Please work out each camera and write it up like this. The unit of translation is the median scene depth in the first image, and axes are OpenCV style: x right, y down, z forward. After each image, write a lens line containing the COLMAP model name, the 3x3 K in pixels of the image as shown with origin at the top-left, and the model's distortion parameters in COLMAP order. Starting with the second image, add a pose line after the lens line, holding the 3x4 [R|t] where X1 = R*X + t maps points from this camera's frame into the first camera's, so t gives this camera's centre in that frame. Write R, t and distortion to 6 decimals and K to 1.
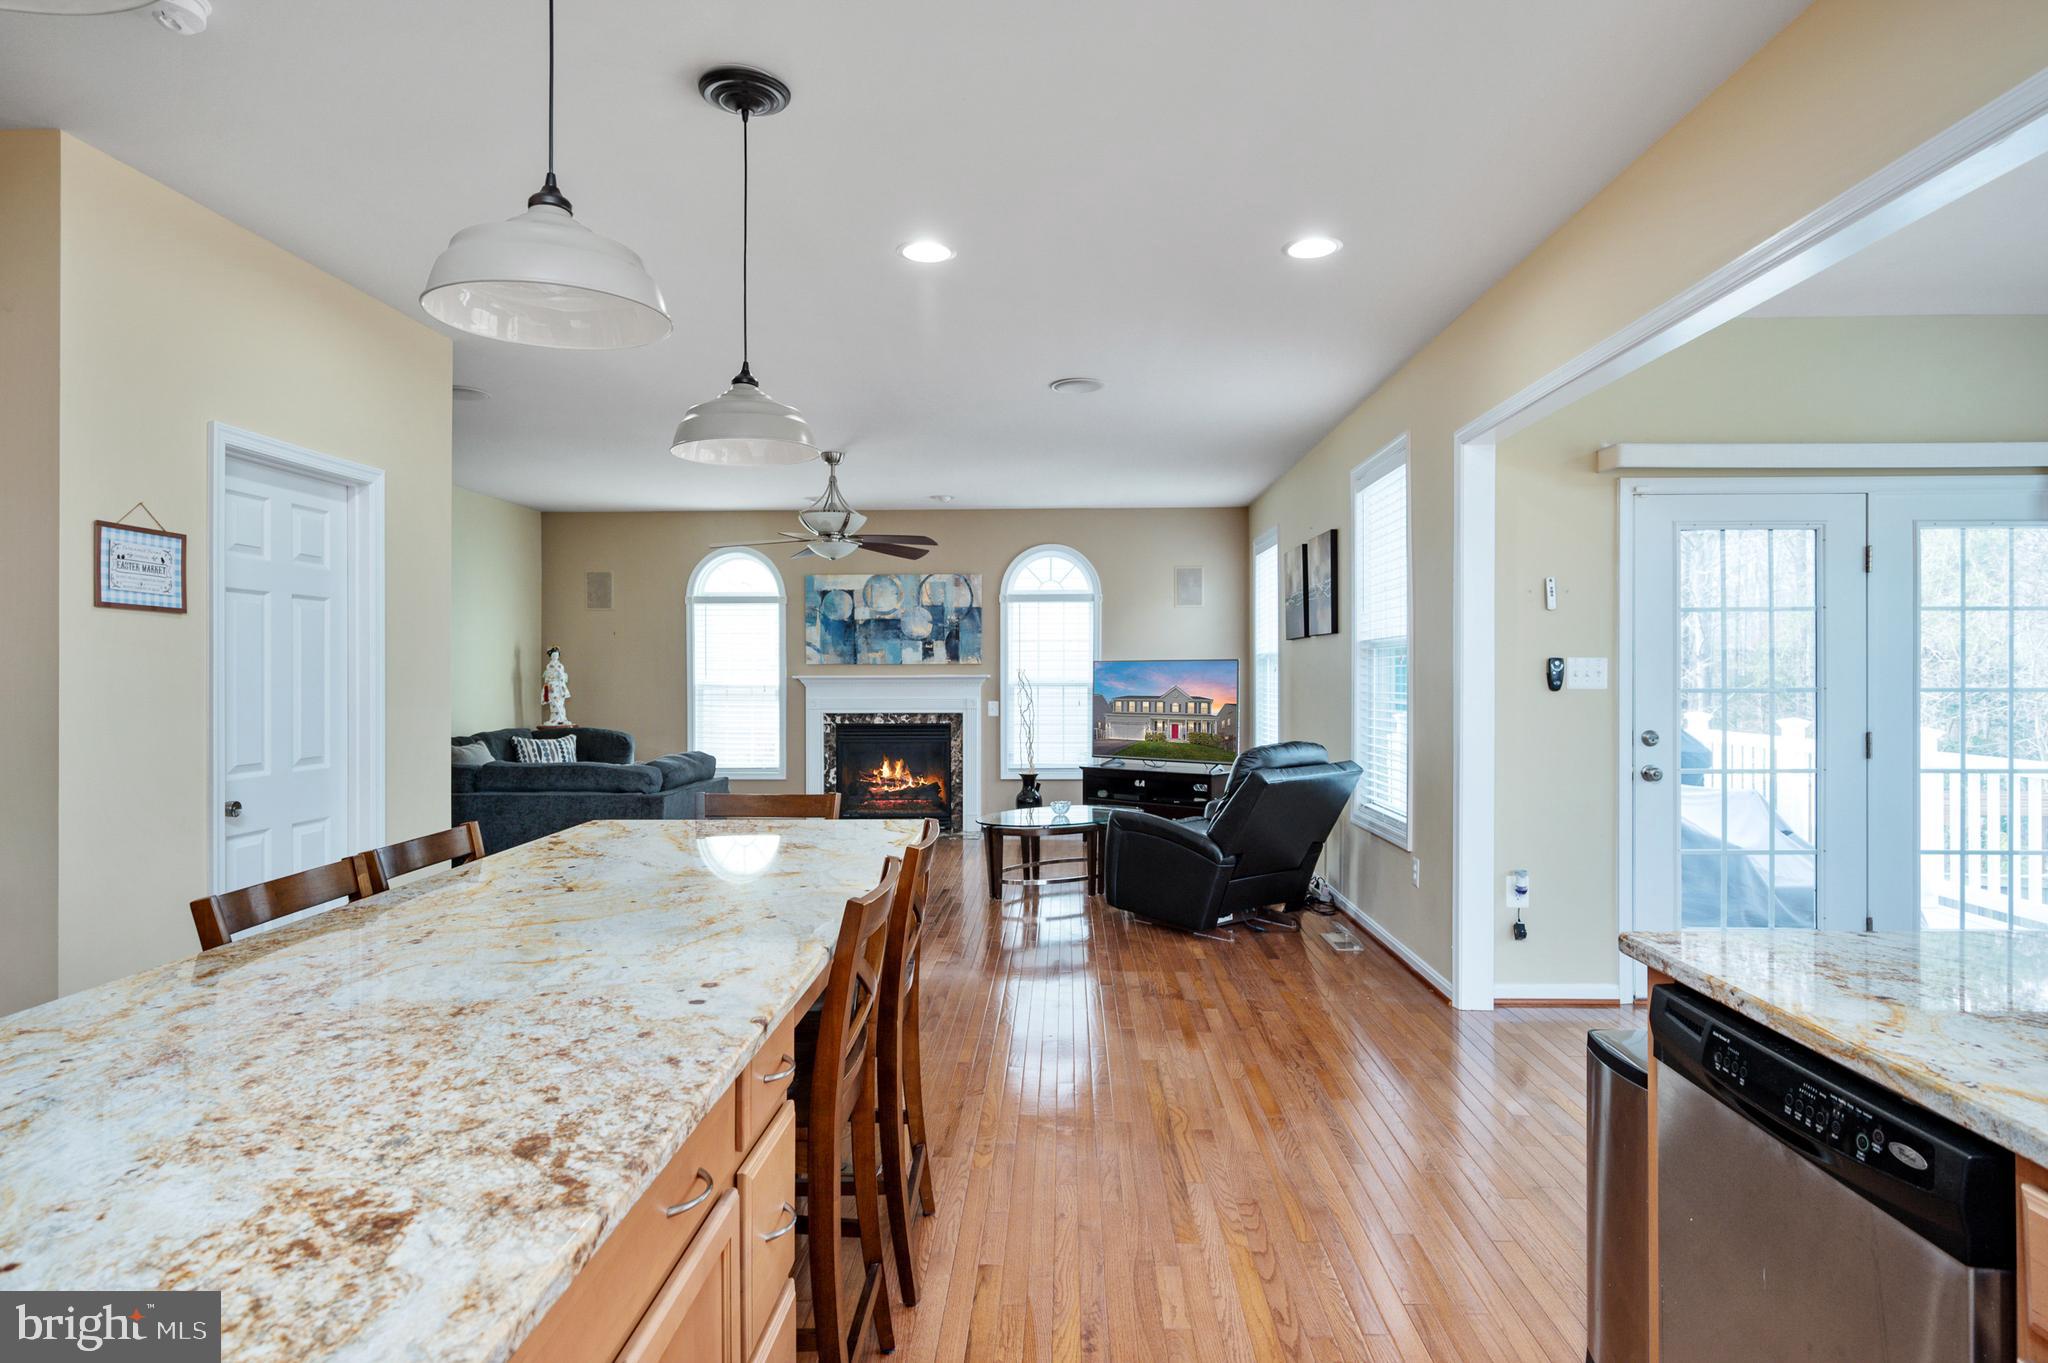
lens RADIAL K [[1102.9, 0, 1005.7], [0, 1102.9, 674.8], [0, 0, 1]] dist [0.003790, 0.000849]
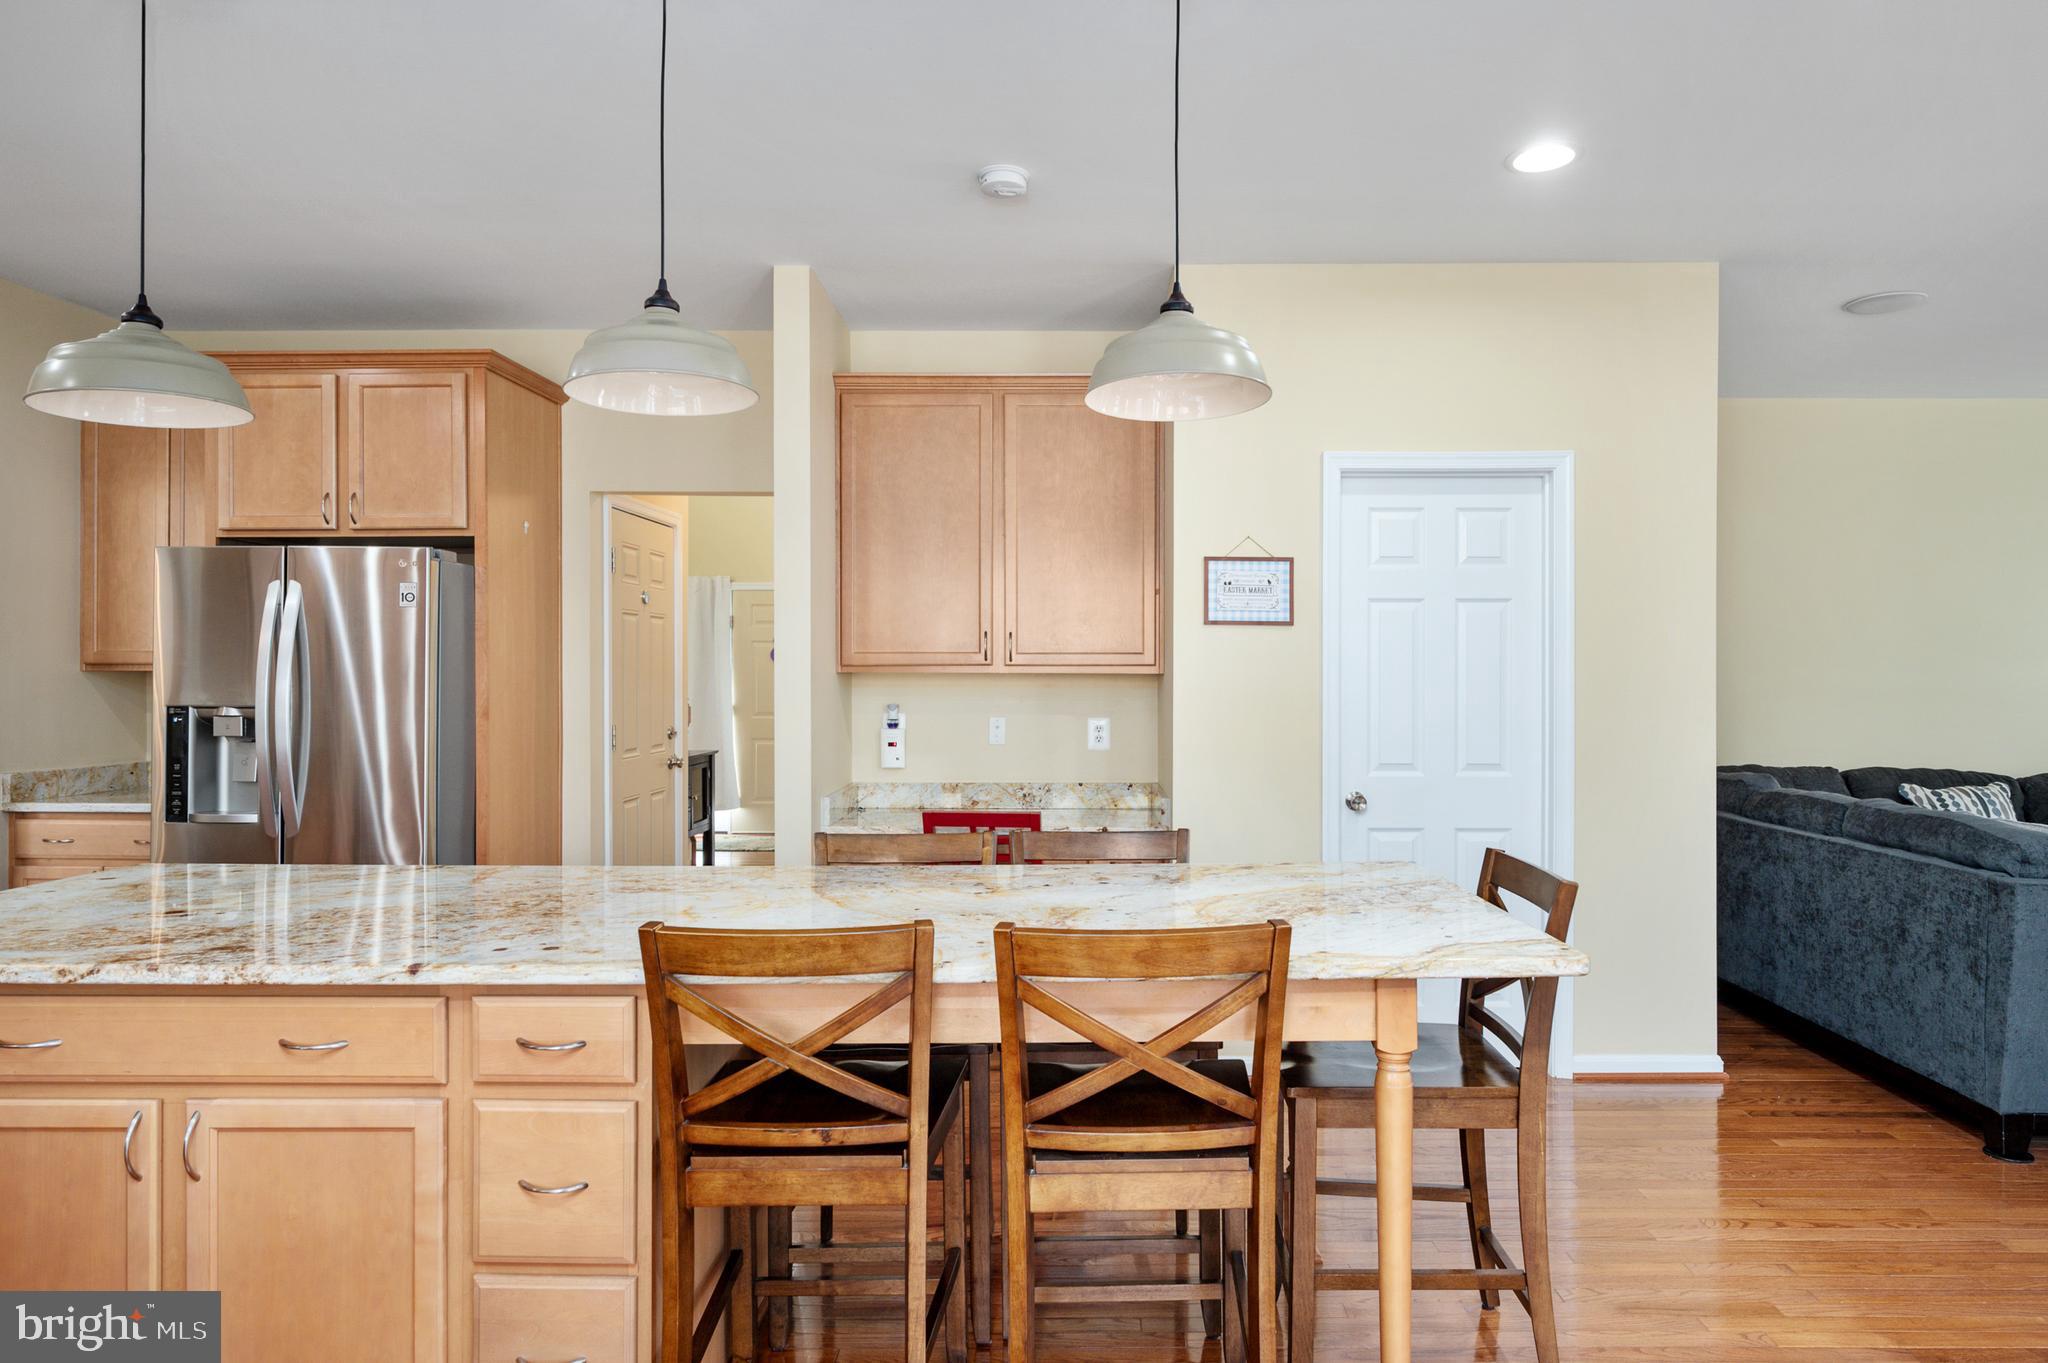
lens RADIAL K [[1194.1, 0, 1141.4], [0, 1194.1, 676.0], [0, 0, 1]] dist [0.003166, 0.000801]
pose [[0.063635, 0.000736, -0.997973, 0.169628], [-0.002383, 0.999997, 0.000586, -0.001096], [0.997970, 0.002341, 0.063637, 0.263718]]
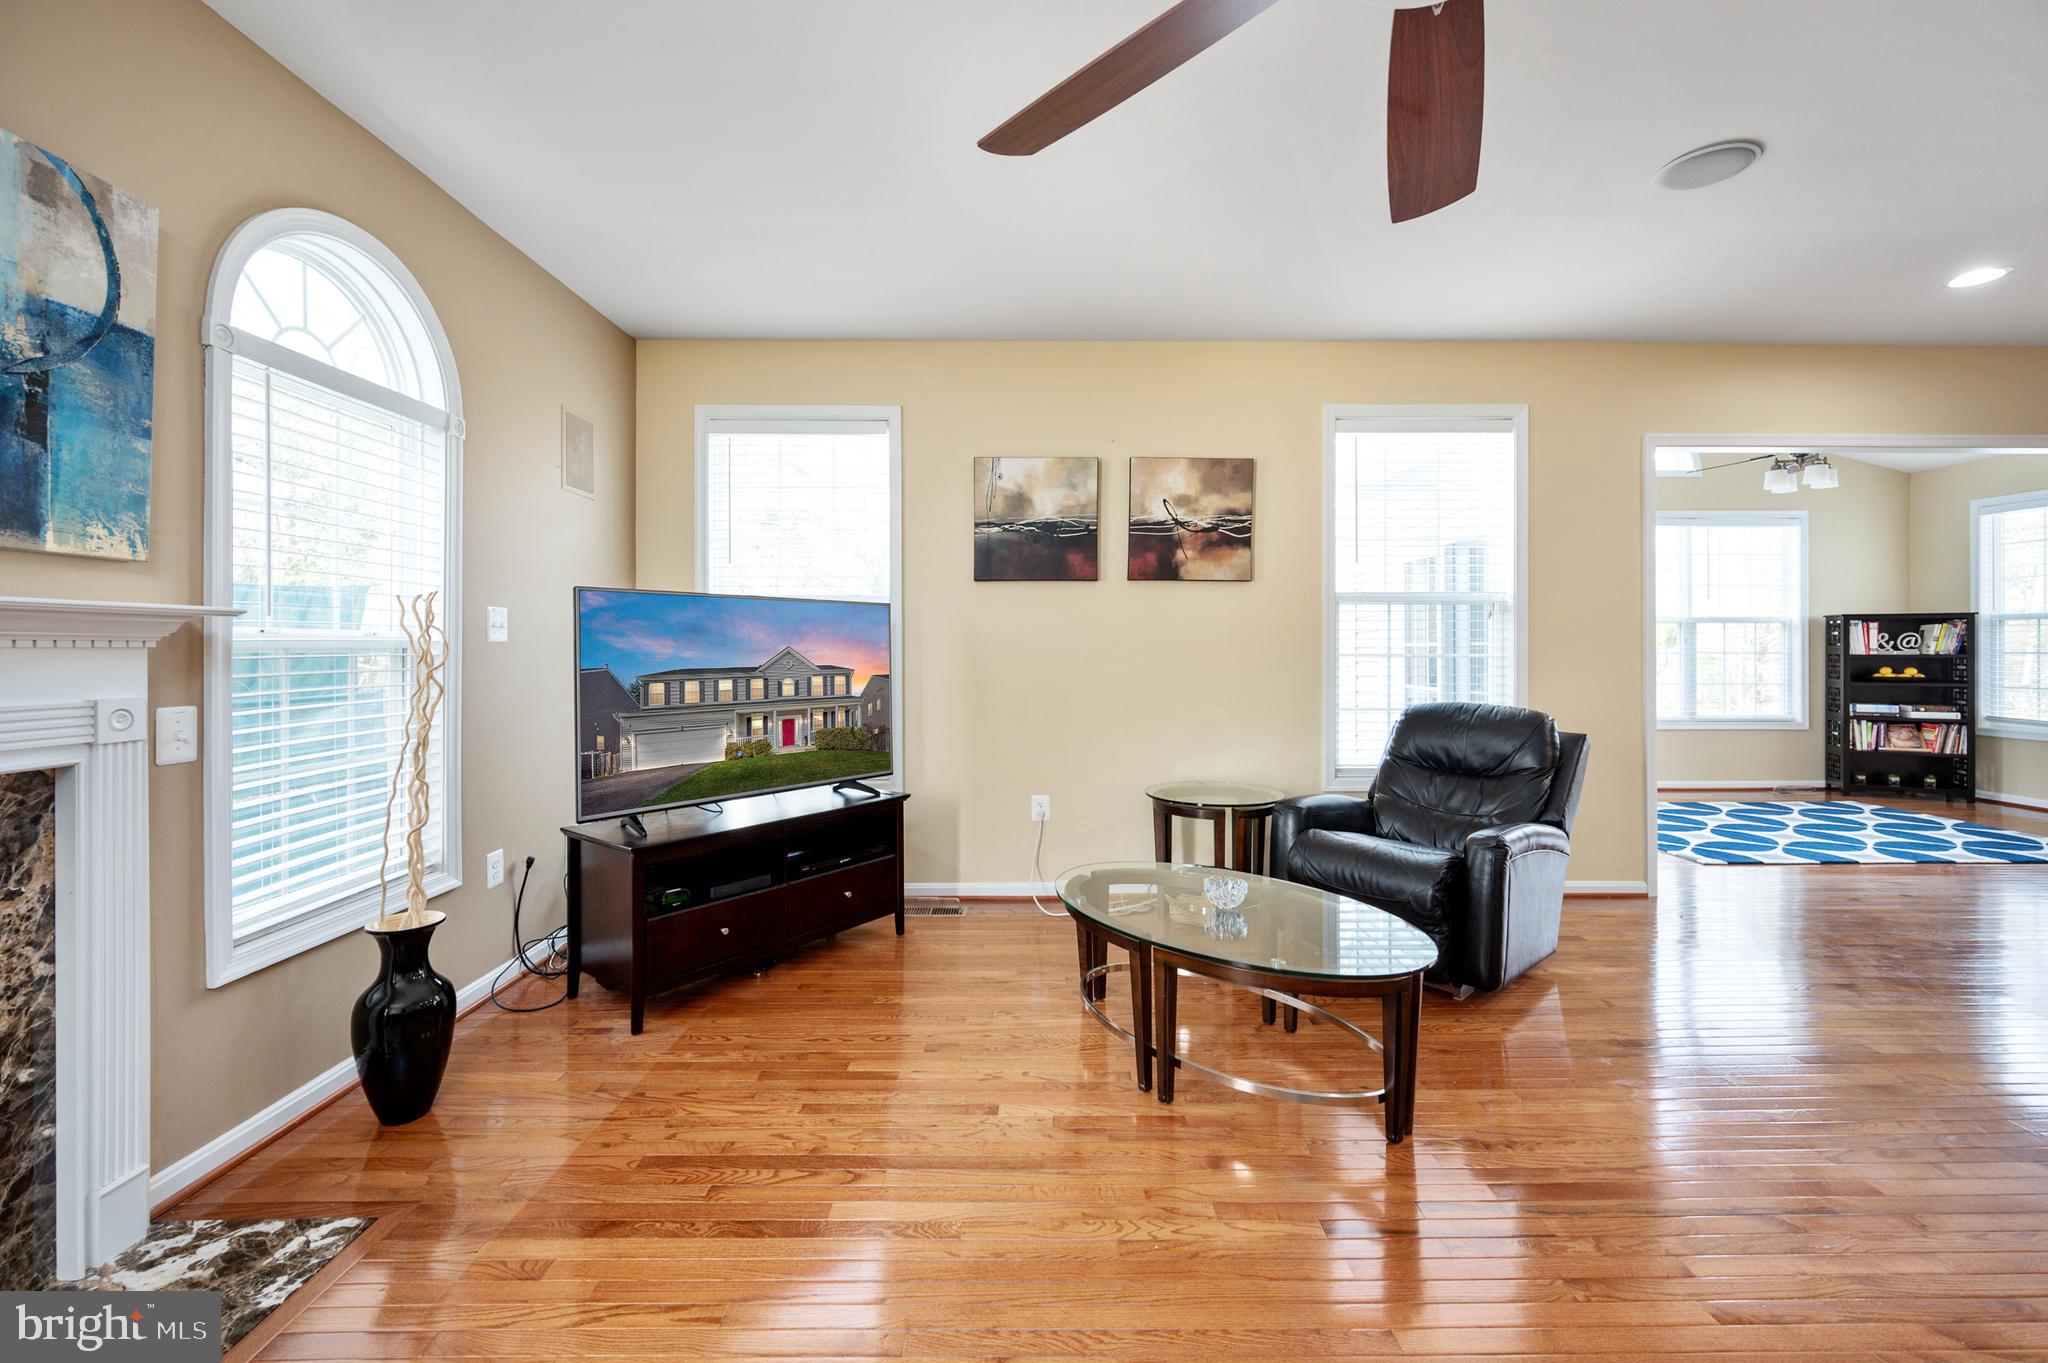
lens RADIAL K [[818.9, 0, 1070.3], [0, 818.9, 647.5], [0, 0, 1]] dist [0.002150, -0.001355]
pose [[-0.063882, 0.006504, 0.997936, -0.222369], [0.005842, 0.999964, -0.006143, 0.012379], [-0.997940, 0.005437, -0.063917, 0.802785]]
